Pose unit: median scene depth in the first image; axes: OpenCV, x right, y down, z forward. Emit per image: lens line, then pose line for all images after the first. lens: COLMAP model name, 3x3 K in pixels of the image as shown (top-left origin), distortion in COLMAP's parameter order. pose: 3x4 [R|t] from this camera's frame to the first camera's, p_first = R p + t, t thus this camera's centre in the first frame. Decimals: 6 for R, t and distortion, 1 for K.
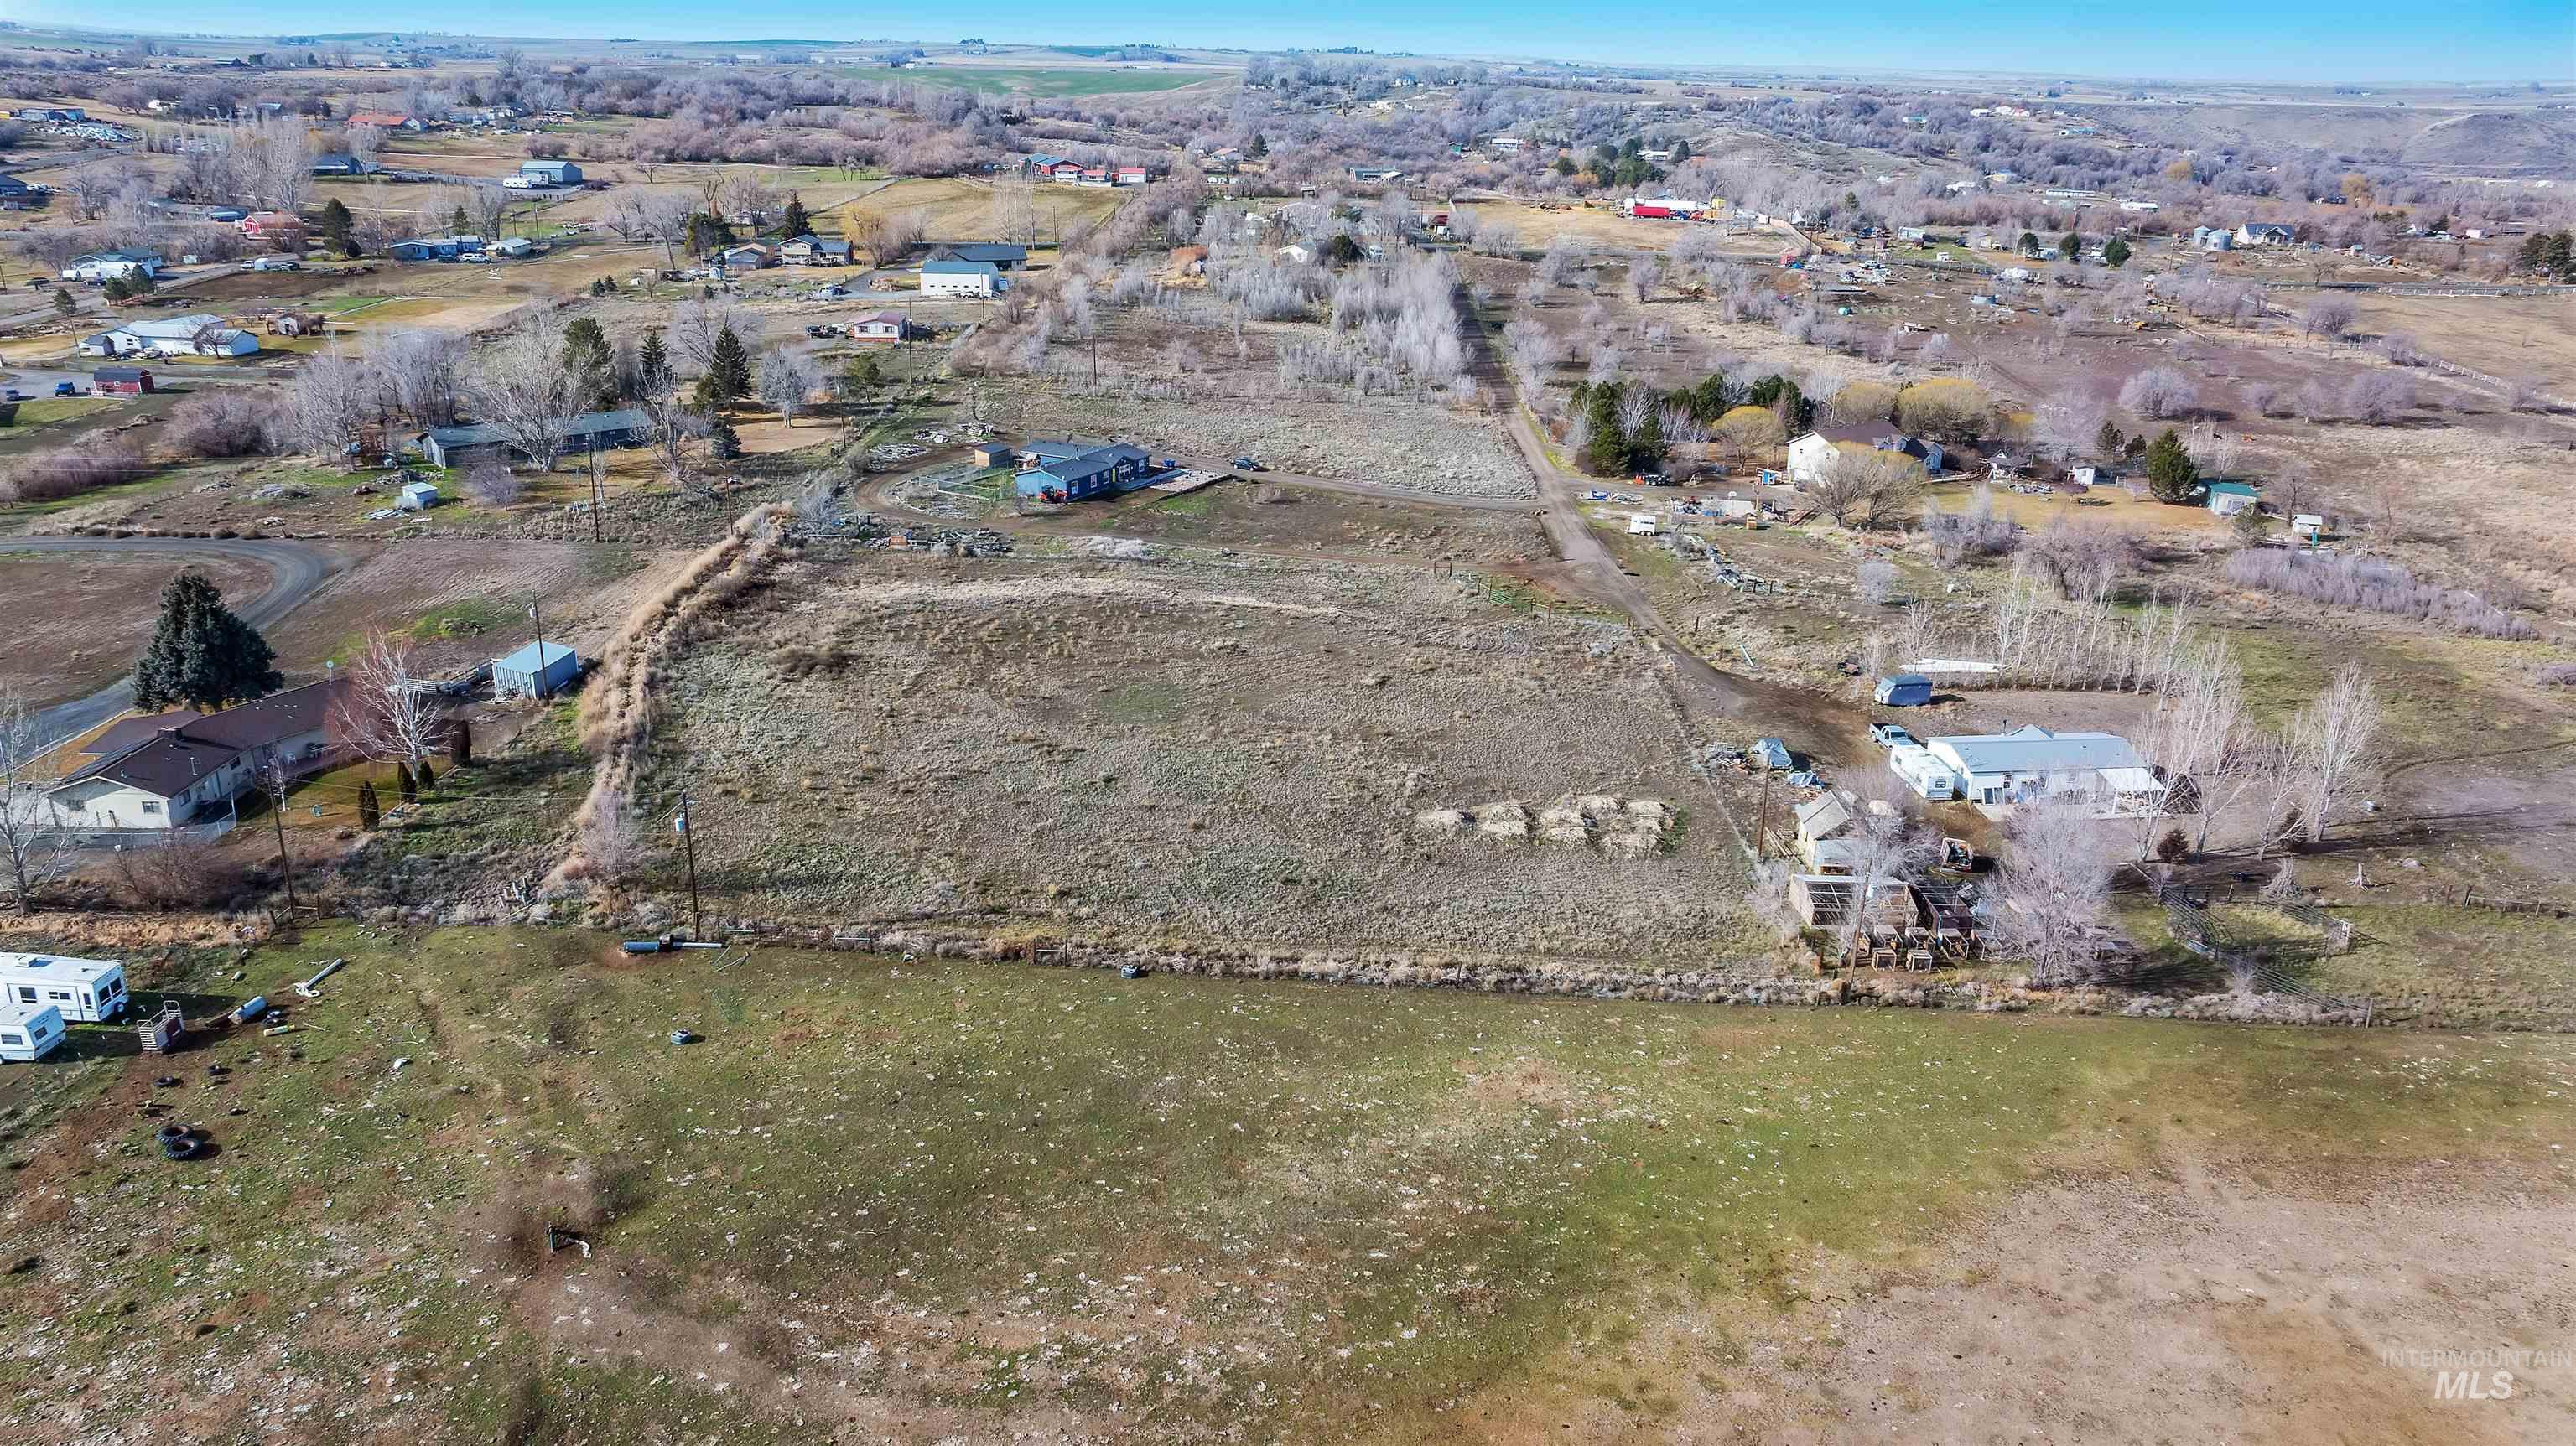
lens RADIAL K [[1803.7, 0, 1278.3], [0, 1803.7, 728.4], [0, 0, 1]] dist [-0.047437, 0.054156]
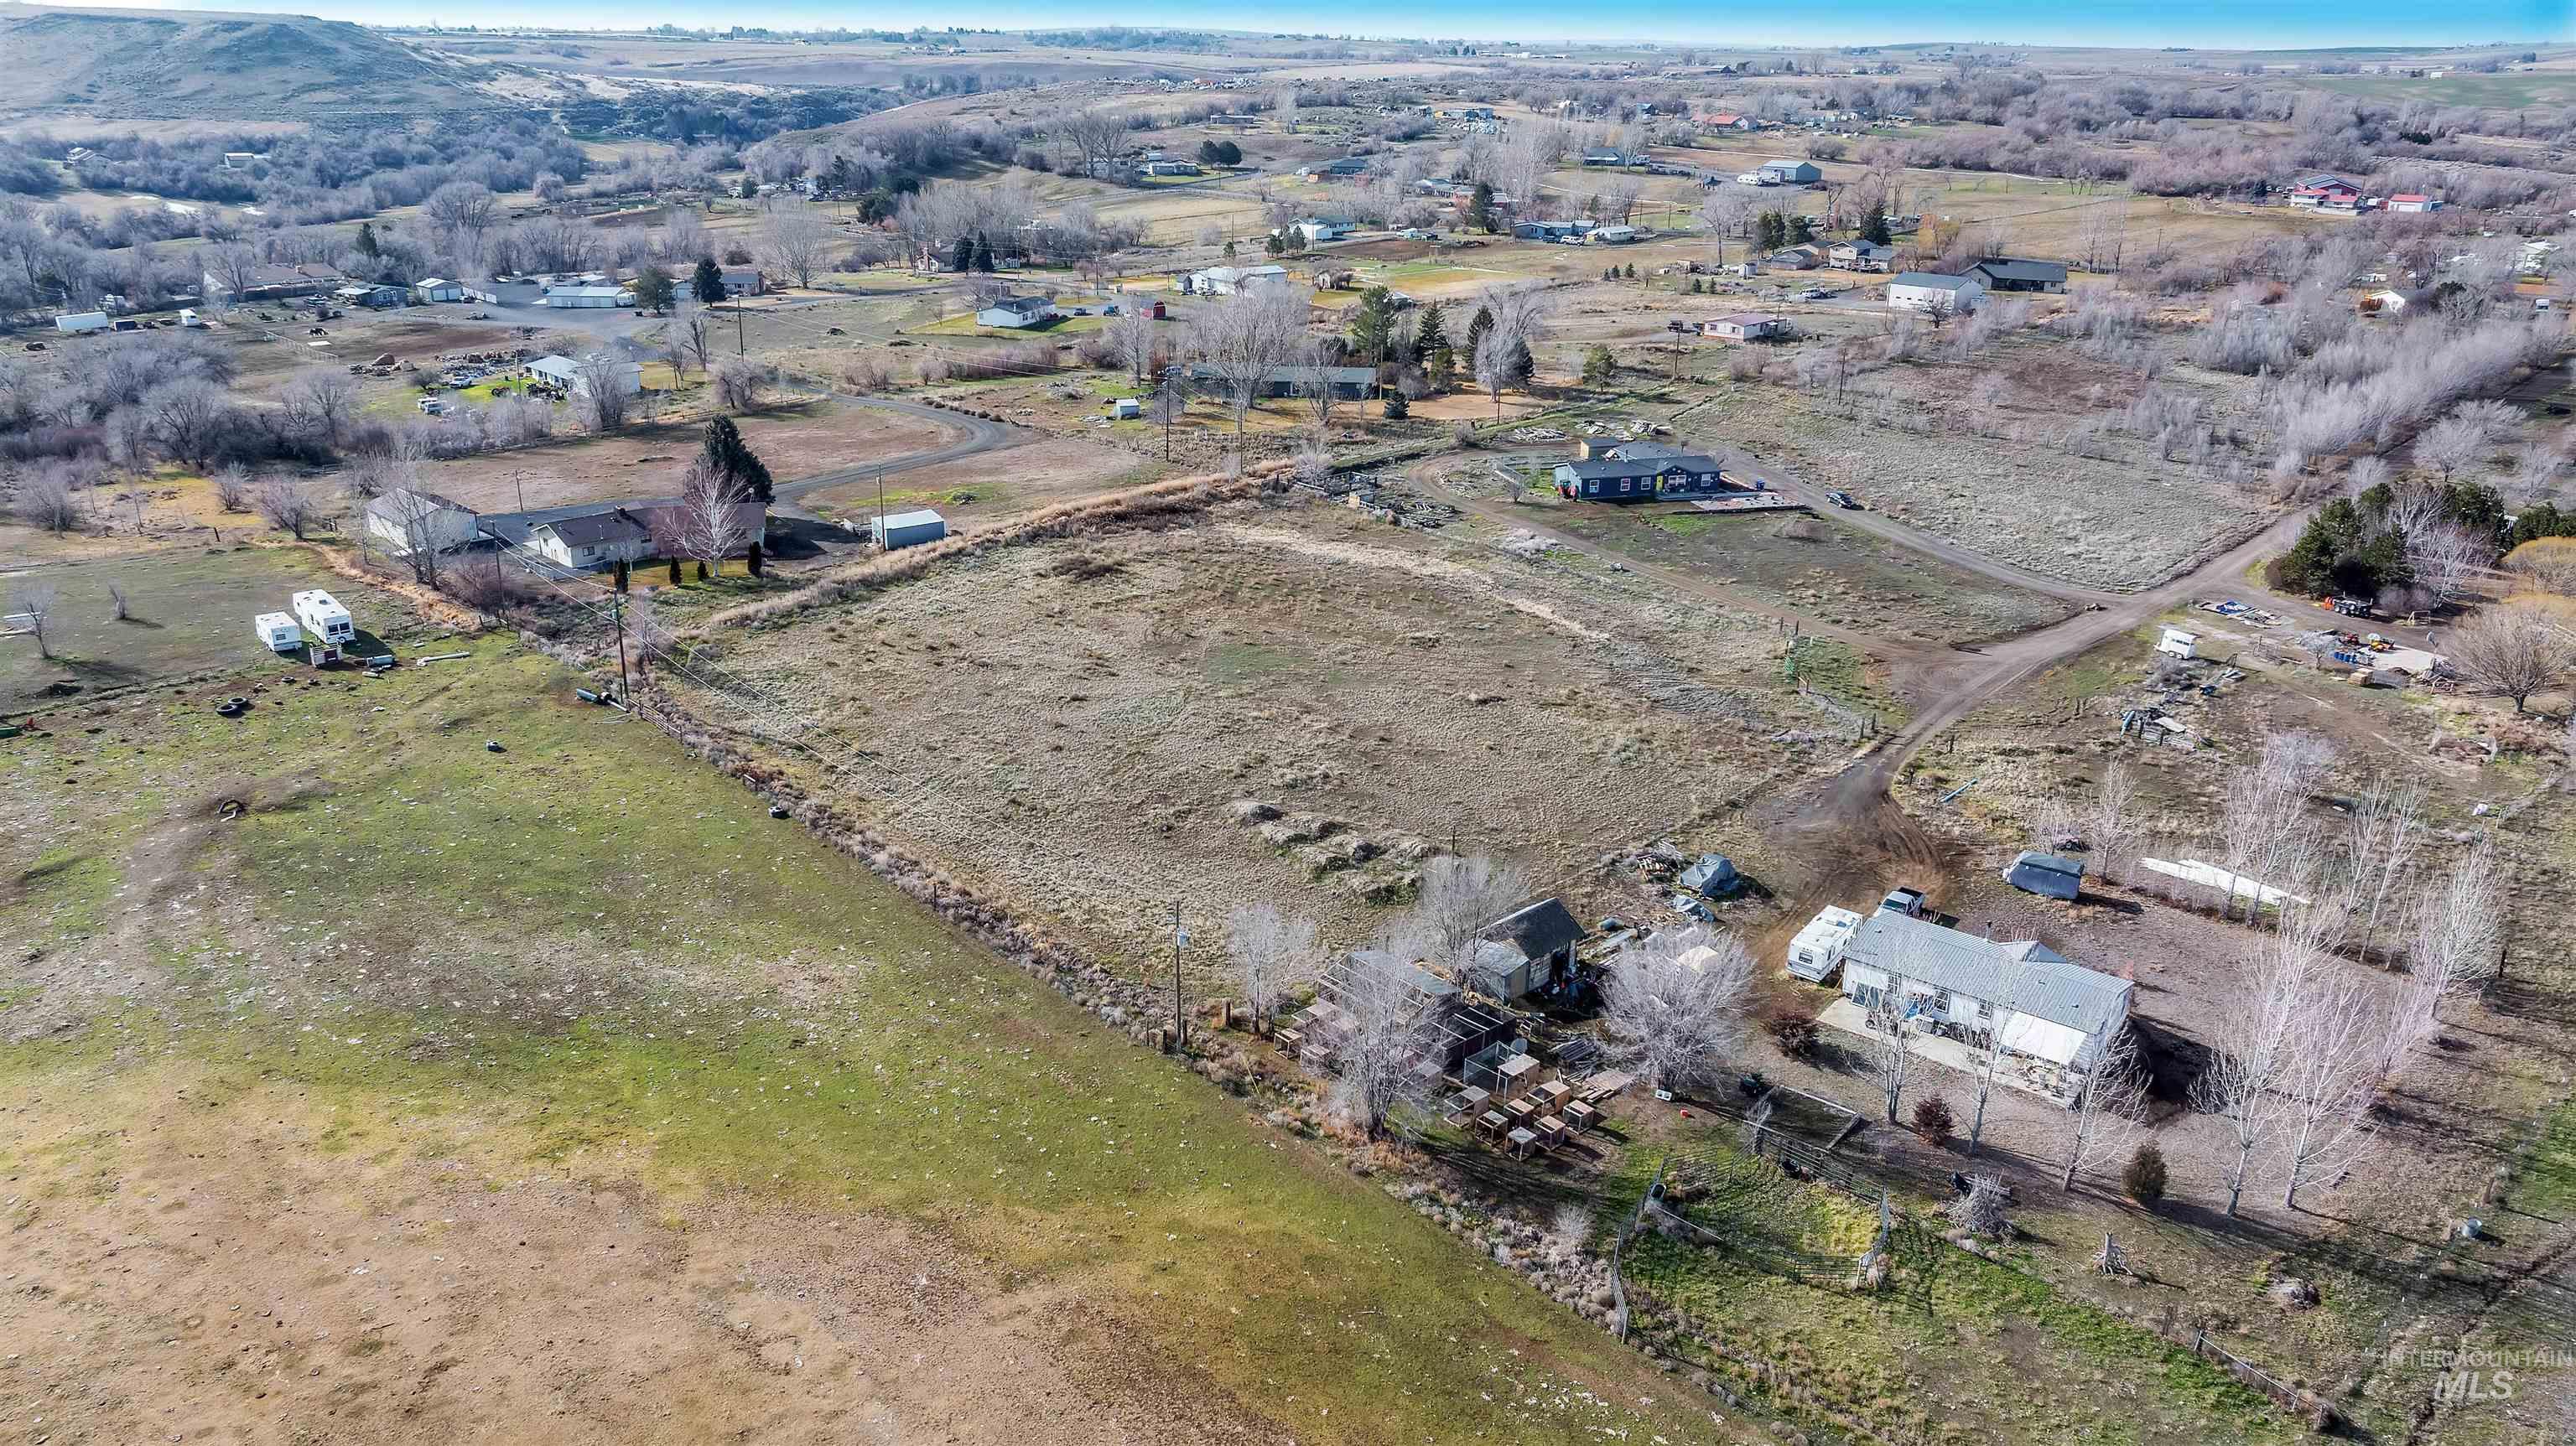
lens RADIAL K [[1803.7, 0, 1278.3], [0, 1803.7, 728.4], [0, 0, 1]] dist [-0.047437, 0.054156]
pose [[0.703503, 0.241042, -0.668567, 0.405148], [-0.244037, 0.965459, 0.091294, -0.046800], [0.667480, 0.098929, 0.738027, 0.145434]]
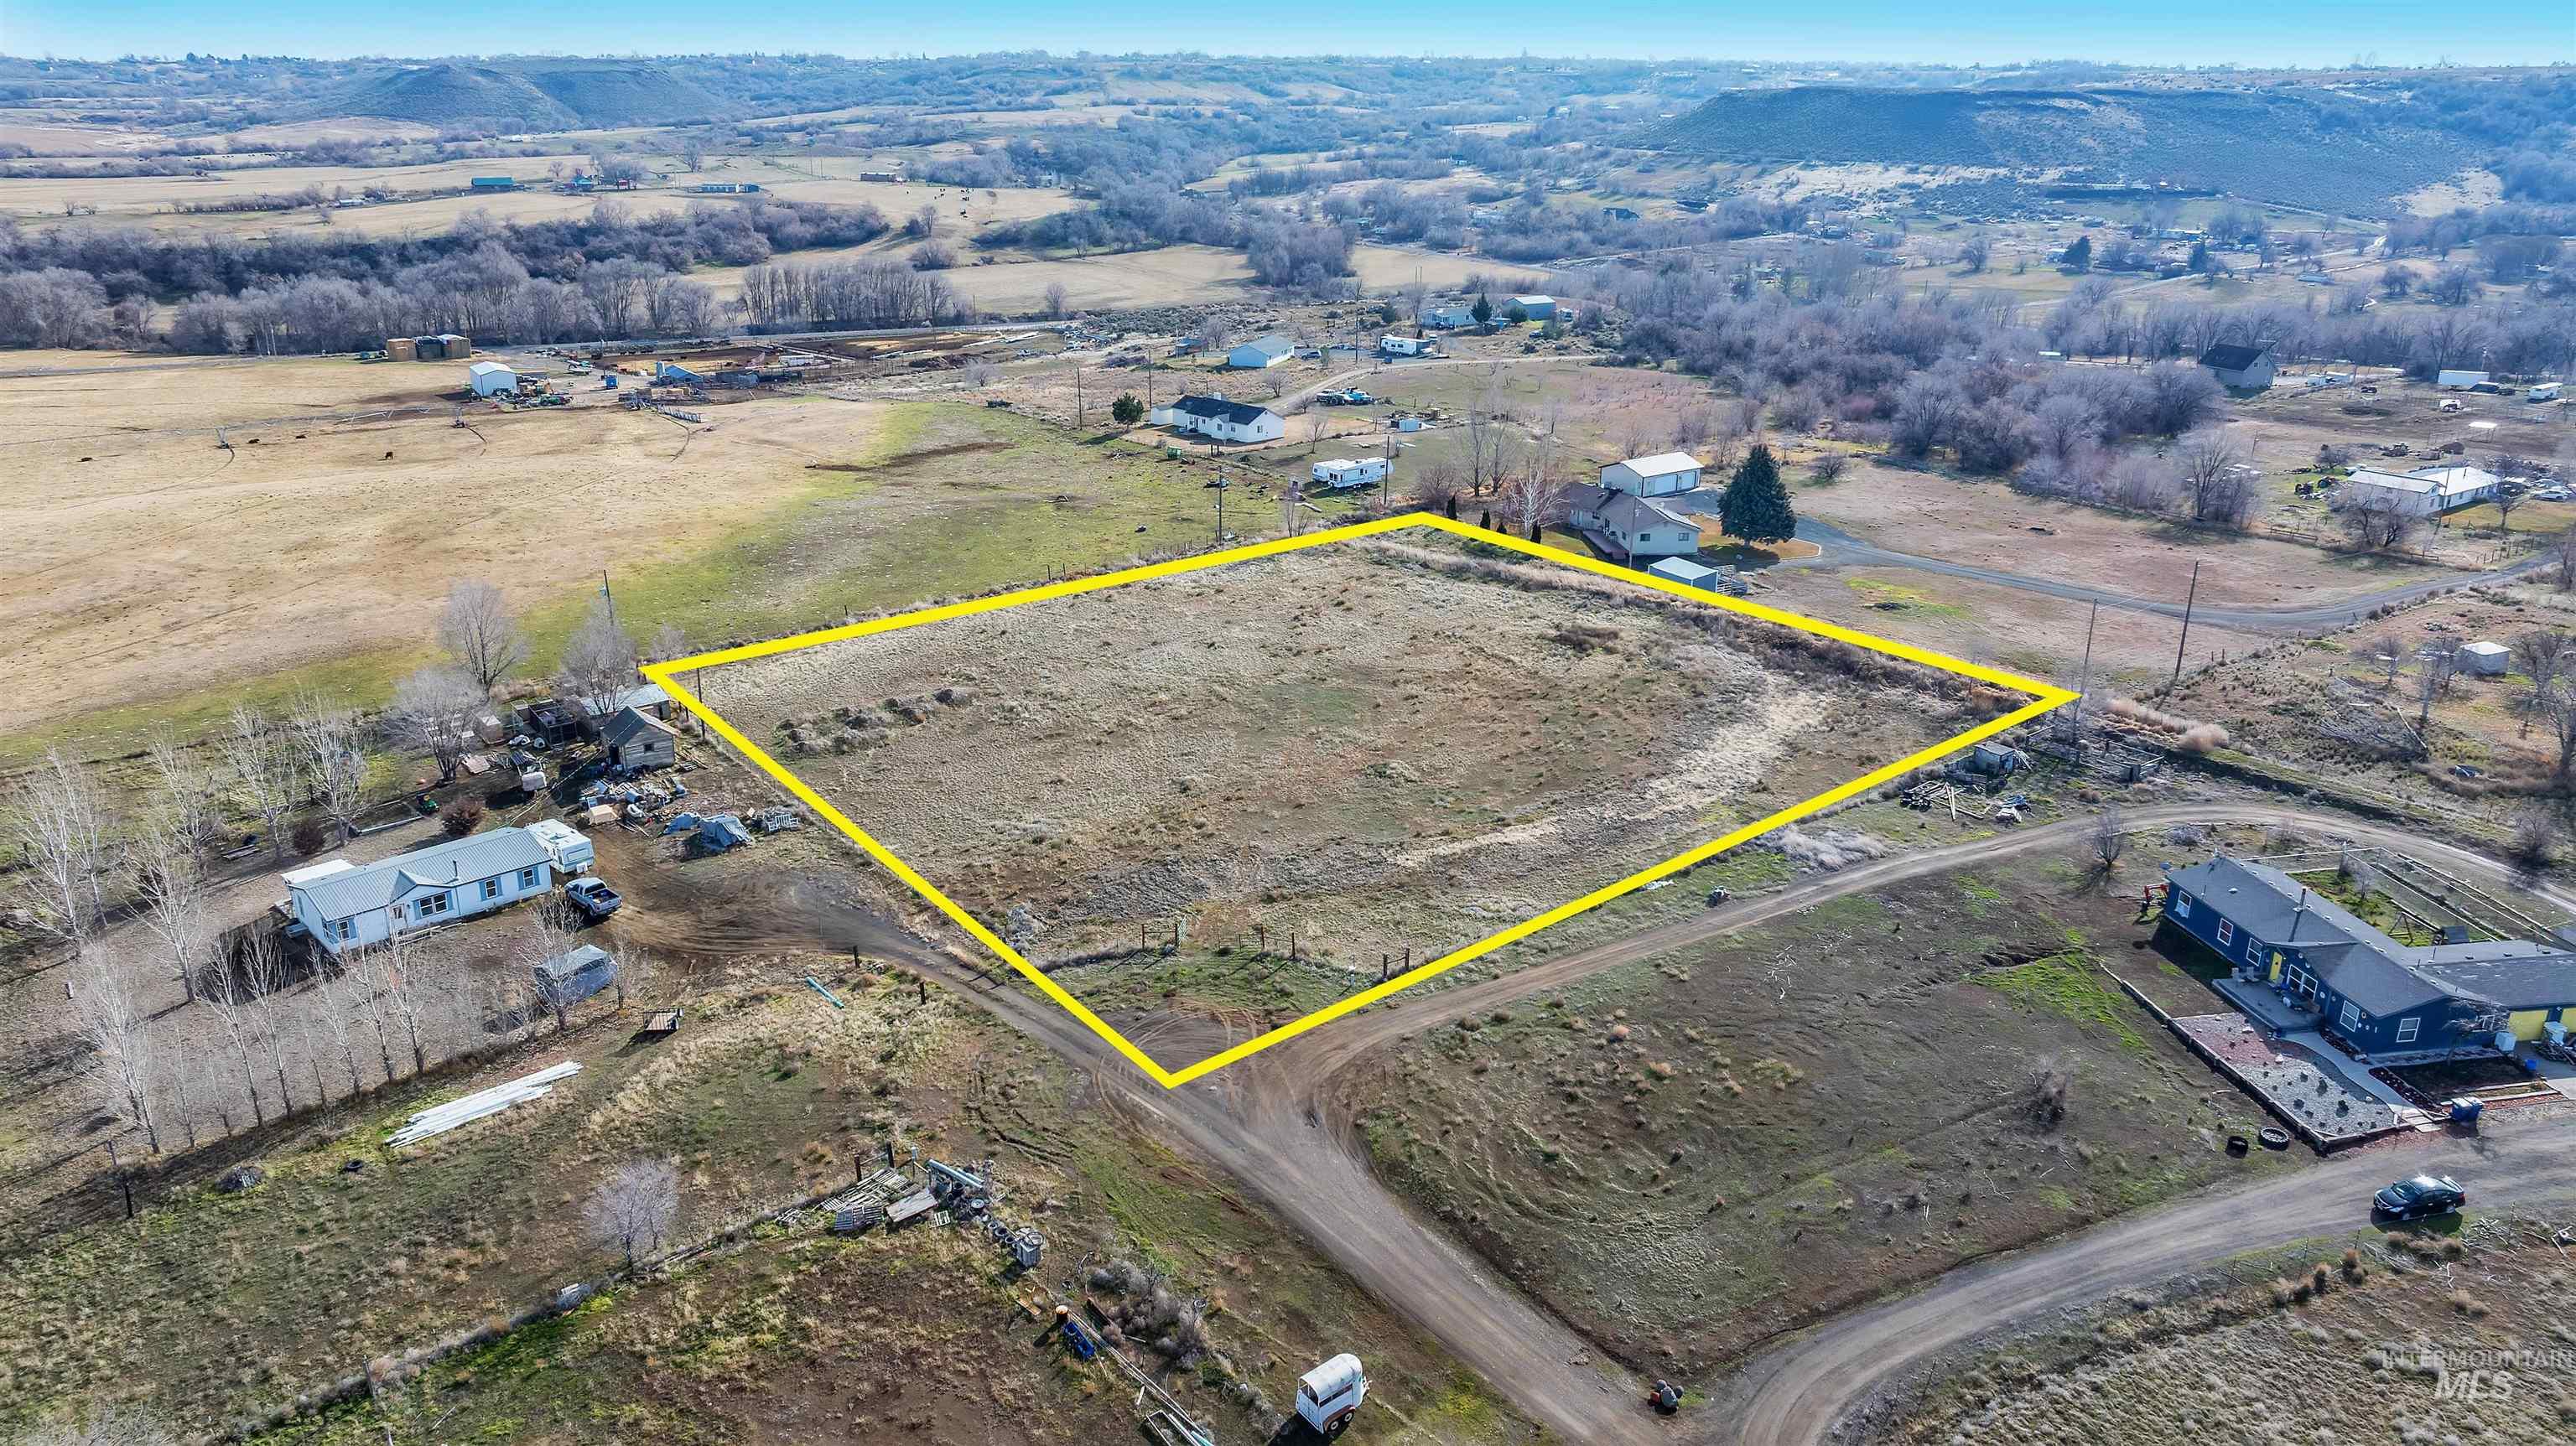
lens RADIAL K [[1808.3, 0, 1288.0], [0, 1808.3, 723.0], [0, 0, 1]] dist [-0.058508, 0.071282]
pose [[-0.788292, 0.182584, -0.587587, 0.343817], [-0.230245, 0.798048, 0.556872, -0.357842], [0.570599, 0.574267, -0.587056, 0.993374]]
